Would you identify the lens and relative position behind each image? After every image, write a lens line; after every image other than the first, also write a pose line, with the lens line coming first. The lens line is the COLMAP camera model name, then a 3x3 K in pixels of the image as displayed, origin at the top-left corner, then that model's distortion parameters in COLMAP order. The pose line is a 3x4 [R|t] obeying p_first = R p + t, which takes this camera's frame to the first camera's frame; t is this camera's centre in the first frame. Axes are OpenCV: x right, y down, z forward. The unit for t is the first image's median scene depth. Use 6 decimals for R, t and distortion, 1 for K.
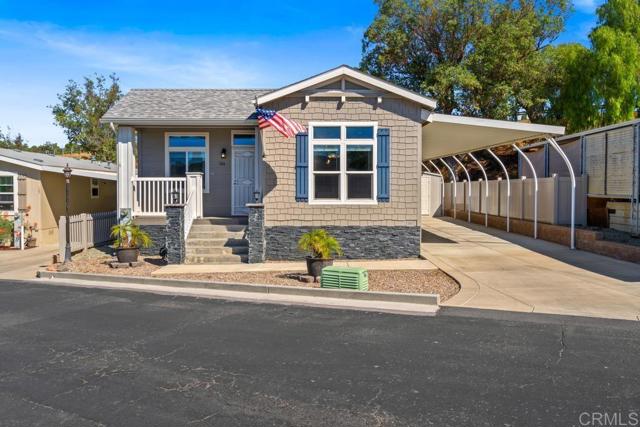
lens RADIAL K [[512.9, 0, 317.3], [0, 512.9, 201.1], [0, 0, 1]] dist [0.043667, -0.039072]
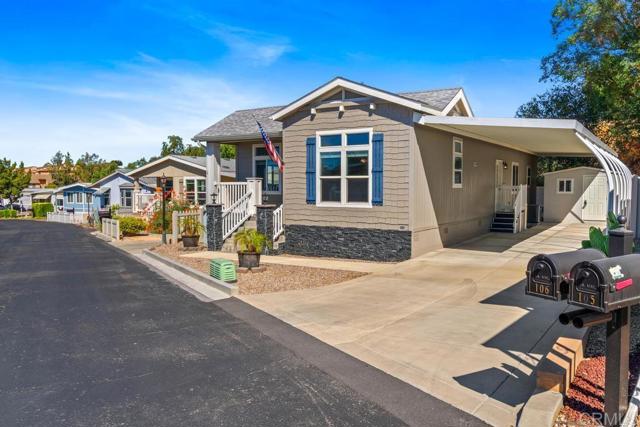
lens RADIAL K [[512.9, 0, 305.5], [0, 512.9, 206.0], [0, 0, 1]] dist [0.043667, -0.039072]
pose [[0.829347, 0.023107, -0.558257, 0.581621], [-0.015139, 0.999707, 0.018888, -0.014707], [0.558529, -0.007213, 0.829453, 0.068863]]
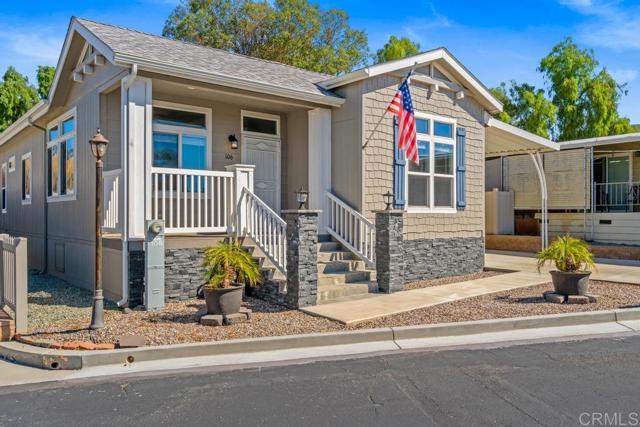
lens RADIAL K [[512.9, 0, 322.7], [0, 512.9, 209.3], [0, 0, 1]] dist [0.043667, -0.039072]
pose [[0.765012, 0.007870, 0.643967, -0.624591], [0.015638, 0.999403, -0.030792, 0.023339], [-0.643826, 0.033627, 0.764433, 0.473886]]
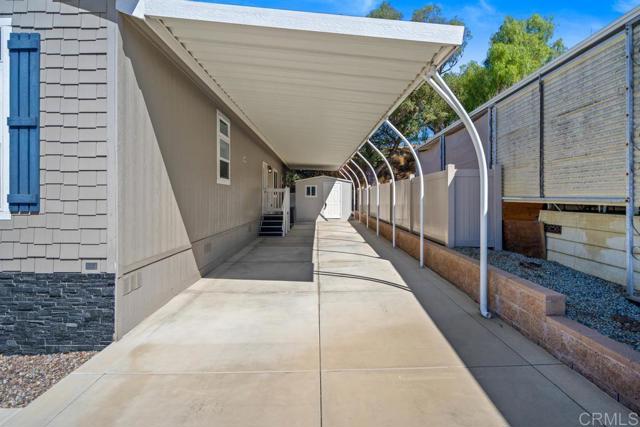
lens RADIAL K [[305.7, 0, 320.5], [0, 305.7, 197.8], [0, 0, 1]] dist [-0.013087, 0.002079]
pose [[0.999992, 0.000945, 0.003966, 0.362060], [-0.000852, 0.999726, -0.023382, -0.005212], [-0.003987, 0.023379, 0.999719, 0.758475]]
